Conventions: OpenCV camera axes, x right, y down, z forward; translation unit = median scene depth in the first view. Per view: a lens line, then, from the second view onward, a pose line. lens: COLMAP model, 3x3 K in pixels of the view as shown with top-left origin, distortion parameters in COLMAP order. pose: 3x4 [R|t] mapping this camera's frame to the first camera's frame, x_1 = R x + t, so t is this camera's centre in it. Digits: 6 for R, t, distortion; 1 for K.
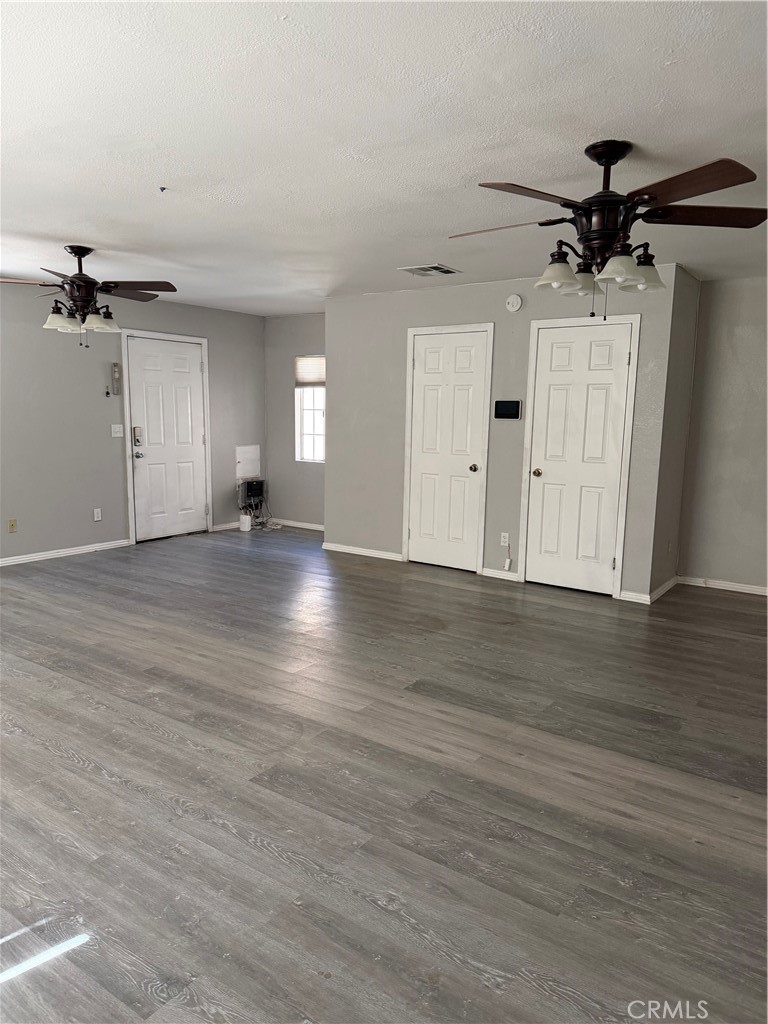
lens RADIAL K [[708.5, 0, 382.6], [0, 708.5, 495.5], [0, 0, 1]] dist [0.150622, -0.239677]
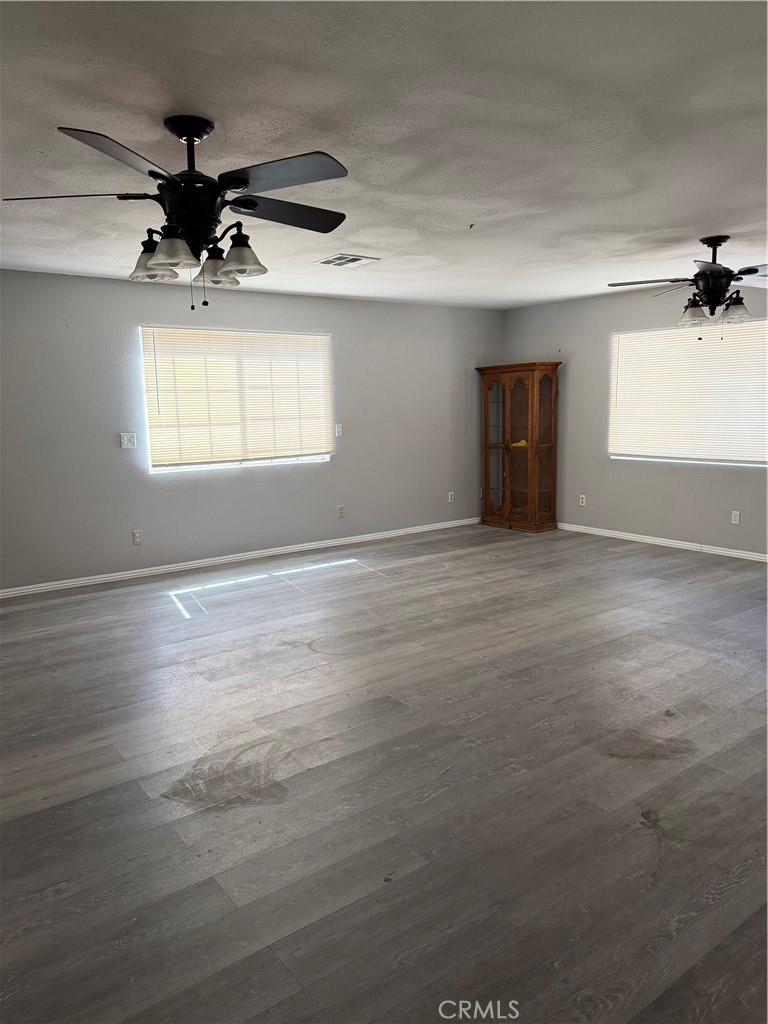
lens RADIAL K [[708.5, 0, 382.6], [0, 708.5, 495.5], [0, 0, 1]] dist [0.150622, -0.239677]
pose [[-0.317023, 0.108610, -0.942178, 0.829430], [-0.095039, 0.984783, 0.145500, -0.125095], [0.943644, 0.135670, -0.301877, 1.130394]]
